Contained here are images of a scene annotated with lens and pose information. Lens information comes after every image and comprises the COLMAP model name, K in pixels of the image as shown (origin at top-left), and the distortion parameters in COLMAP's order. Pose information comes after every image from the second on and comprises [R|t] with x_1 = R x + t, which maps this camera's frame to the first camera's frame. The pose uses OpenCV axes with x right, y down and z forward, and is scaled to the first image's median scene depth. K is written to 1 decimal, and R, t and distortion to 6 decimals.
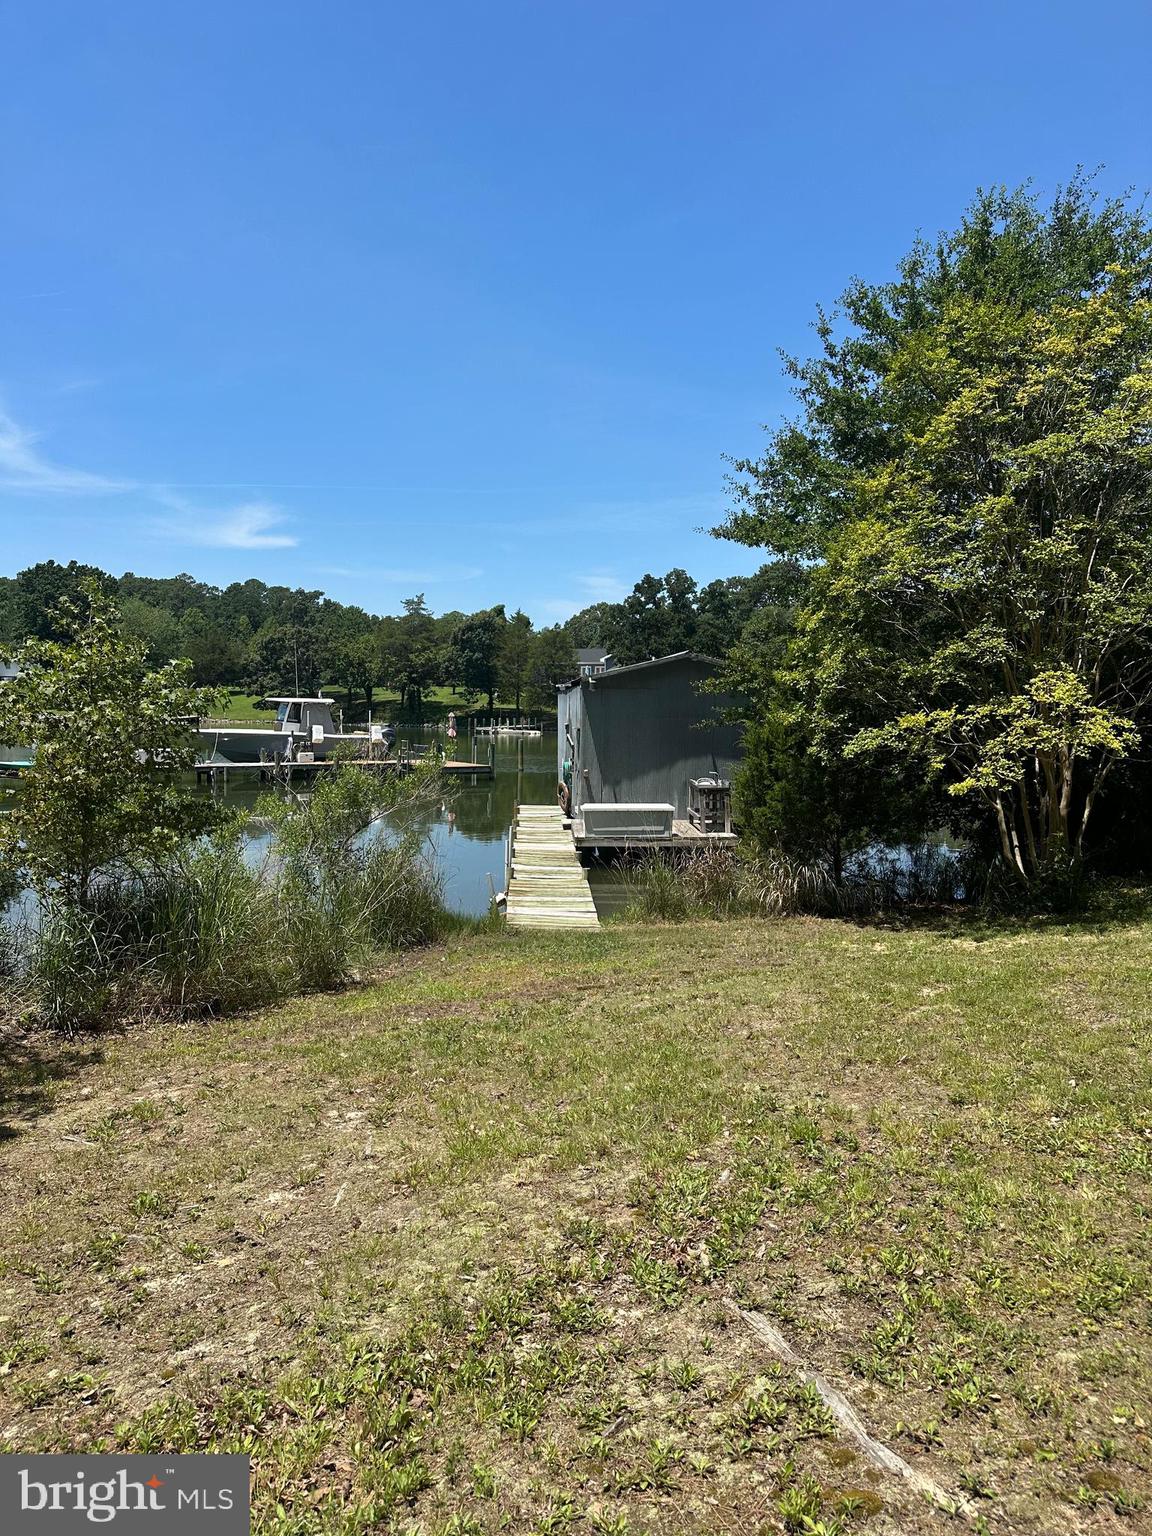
lens RADIAL K [[1071.7, 0, 591.8], [0, 1071.7, 765.3], [0, 0, 1]] dist [0.044447, -0.022820]
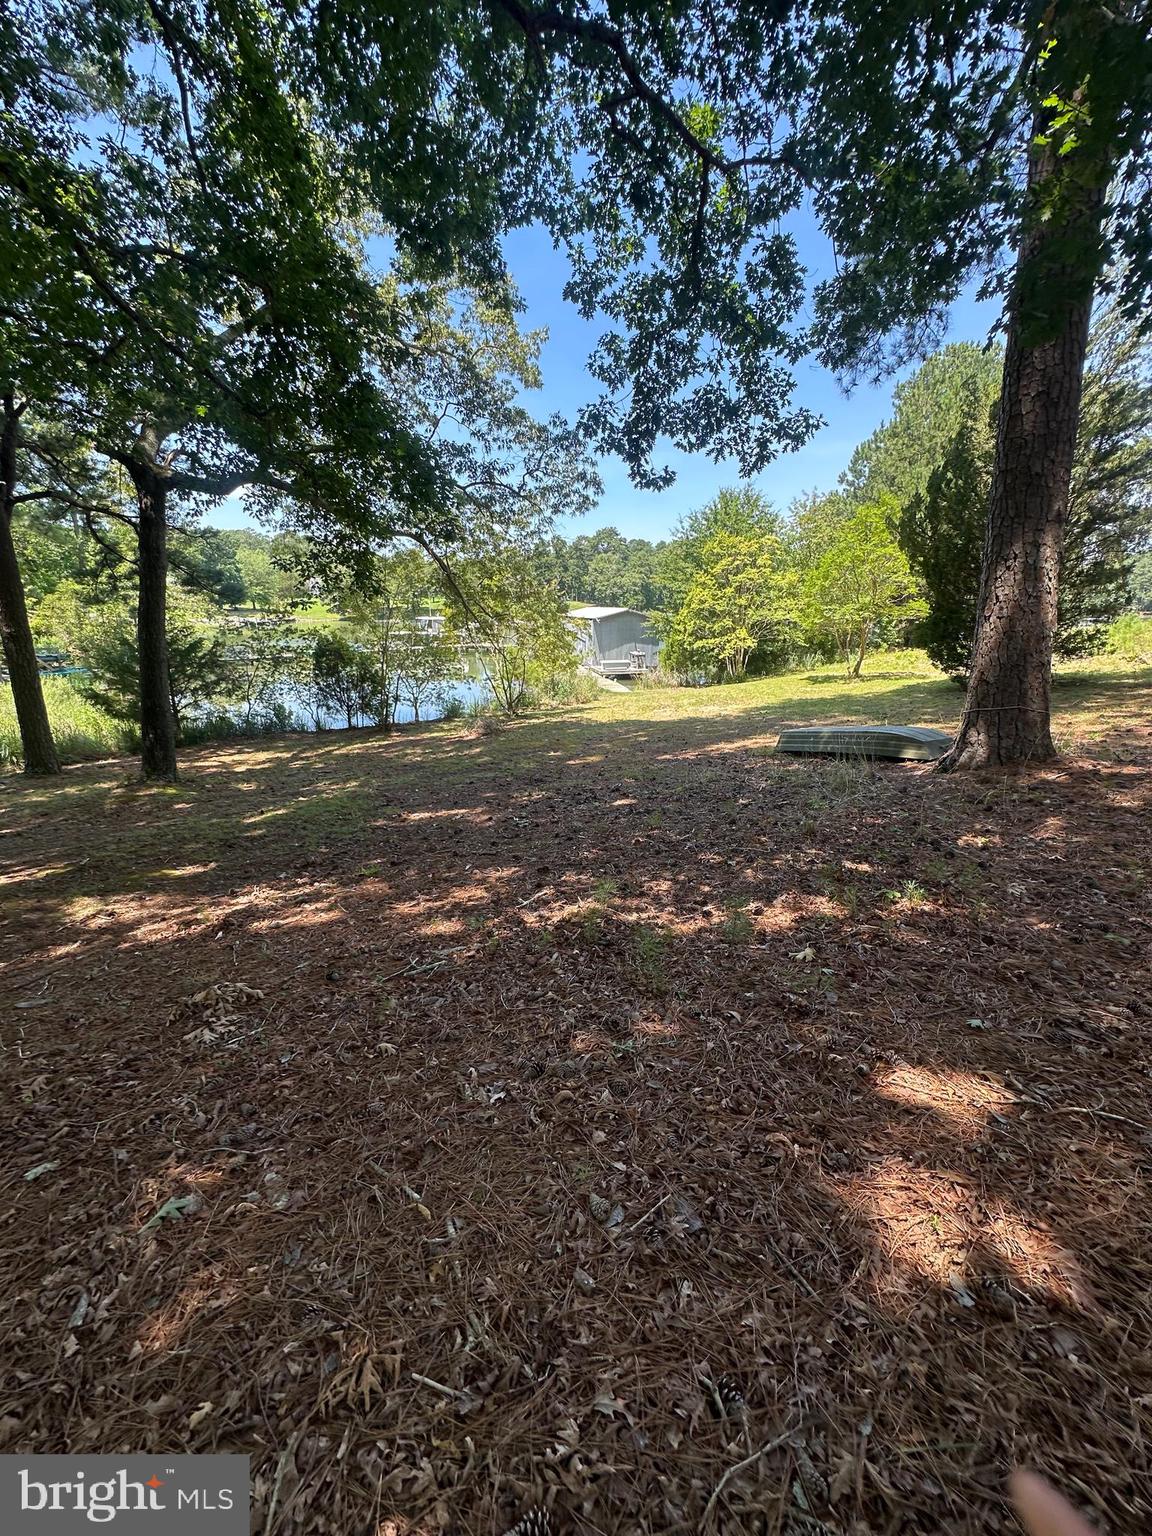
lens RADIAL K [[621.4, 0, 578.9], [0, 621.4, 768.2], [0, 0, 1]] dist [0.000697, 0.000740]
pose [[0.987479, -0.049969, 0.149626, -0.564635], [0.017761, 0.977693, 0.209289, -0.060828], [-0.156746, -0.204011, 0.966339, -1.305071]]
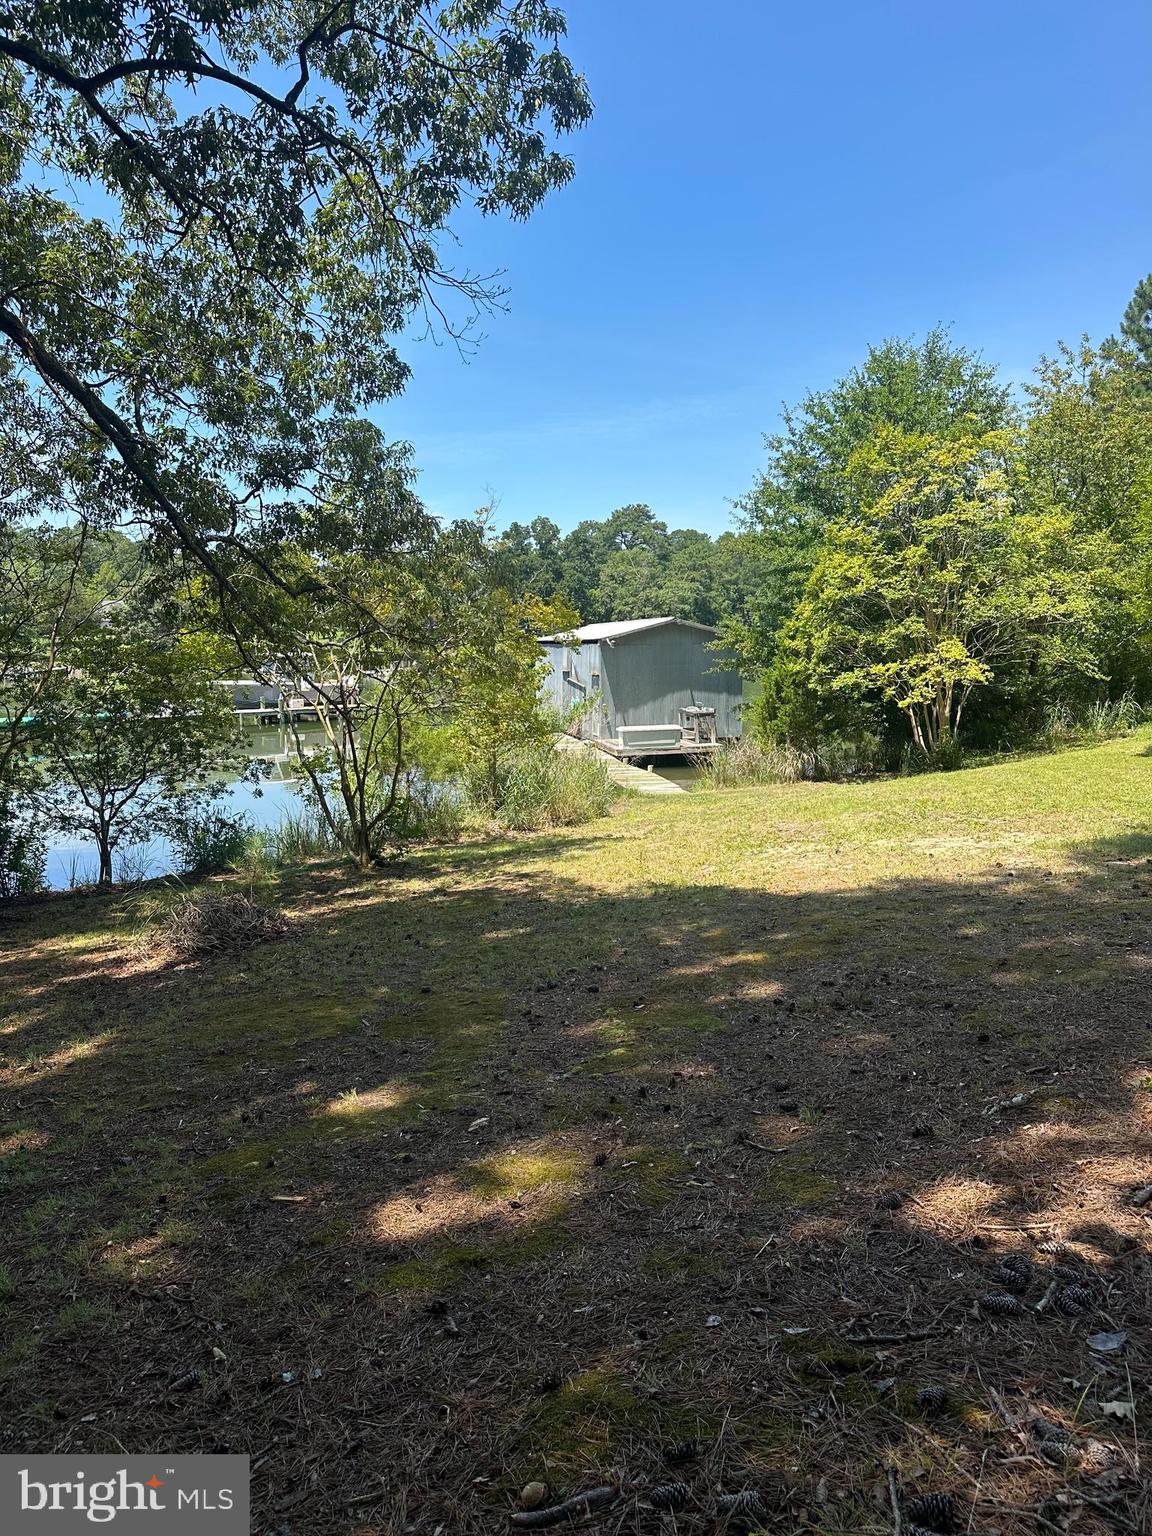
lens RADIAL K [[1071.7, 0, 564.0], [0, 1071.7, 761.2], [0, 0, 1]] dist [0.044447, -0.022820]
pose [[0.990393, -0.043154, 0.131377, -0.424496], [0.035747, 0.997663, 0.058226, -0.007617], [-0.133583, -0.052971, 0.989621, -0.681159]]
